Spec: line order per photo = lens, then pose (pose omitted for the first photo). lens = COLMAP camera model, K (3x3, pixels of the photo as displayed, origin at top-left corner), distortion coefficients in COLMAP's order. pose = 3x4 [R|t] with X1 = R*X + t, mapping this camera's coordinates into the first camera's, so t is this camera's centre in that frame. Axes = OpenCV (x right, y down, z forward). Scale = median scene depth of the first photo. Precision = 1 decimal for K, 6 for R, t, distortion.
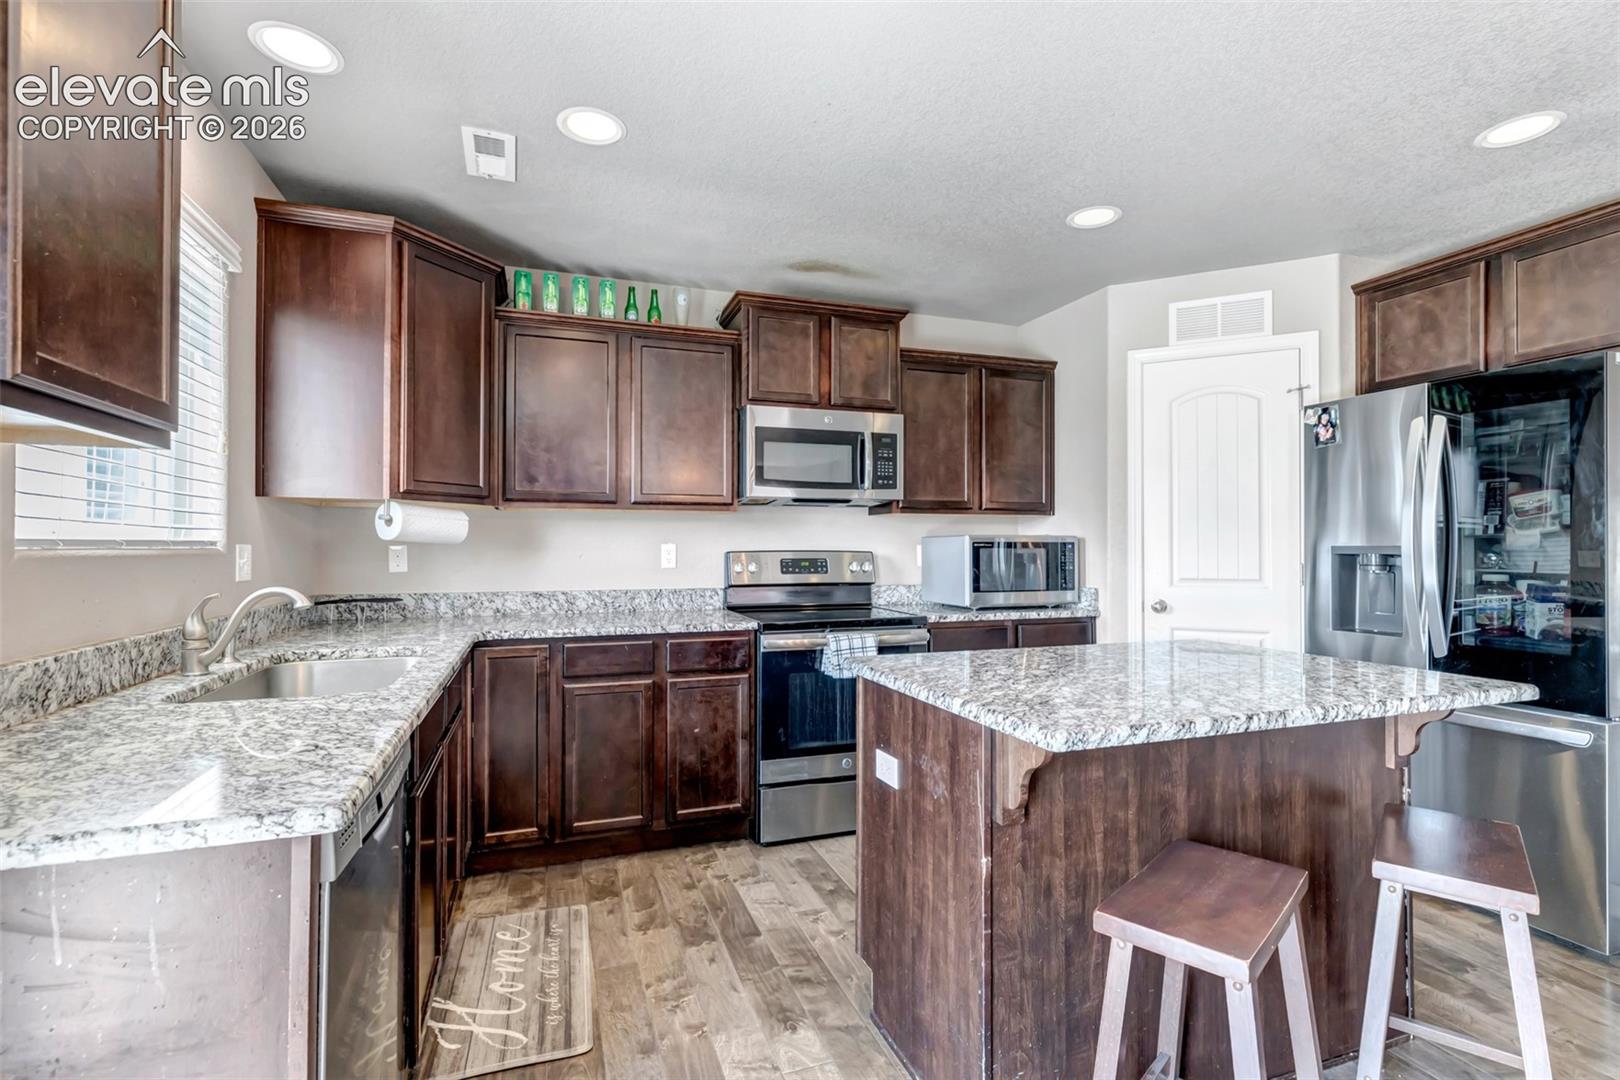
lens RADIAL K [[743.8, 0, 806.9], [0, 743.8, 541.8], [0, 0, 1]] dist [0.003284, -0.000052]
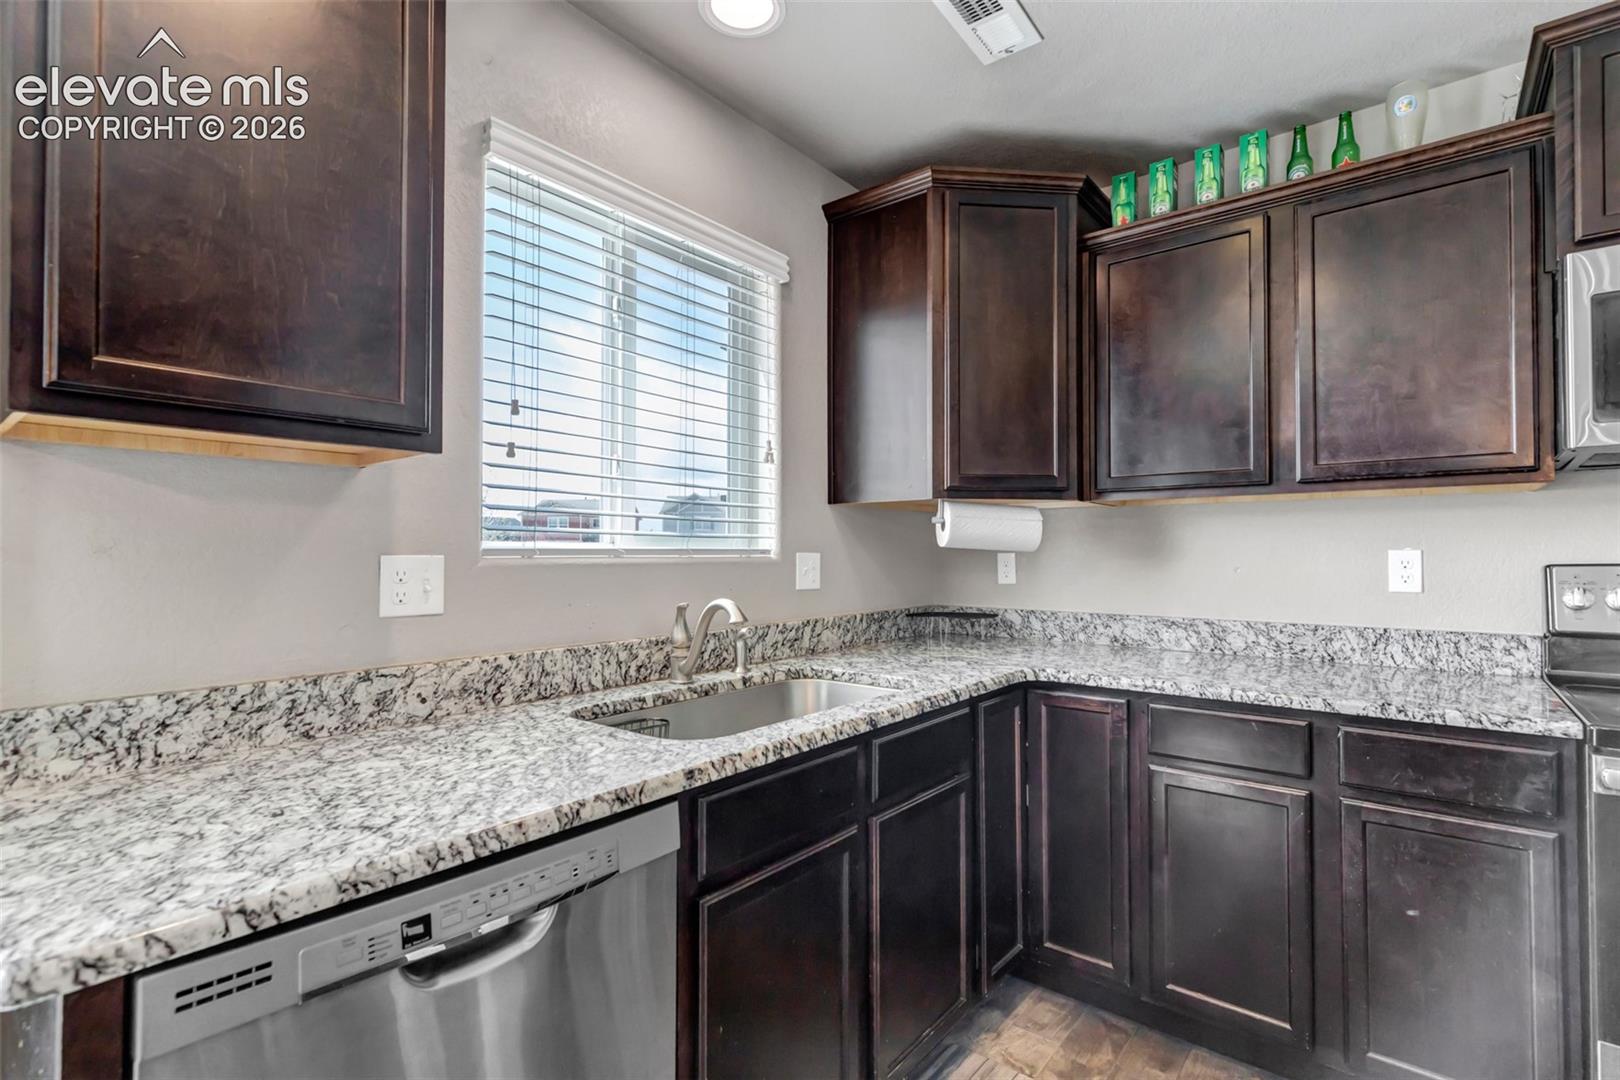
lens RADIAL K [[750.0, 0, 810.0], [0, 750.0, 540.0], [0, 0, 1]] dist [0.003108, 0.000214]
pose [[0.520274, -0.016079, -0.853848, 0.081275], [0.006607, 0.999869, -0.014803, 0.001282], [0.853974, 0.002061, 0.520312, 0.368609]]
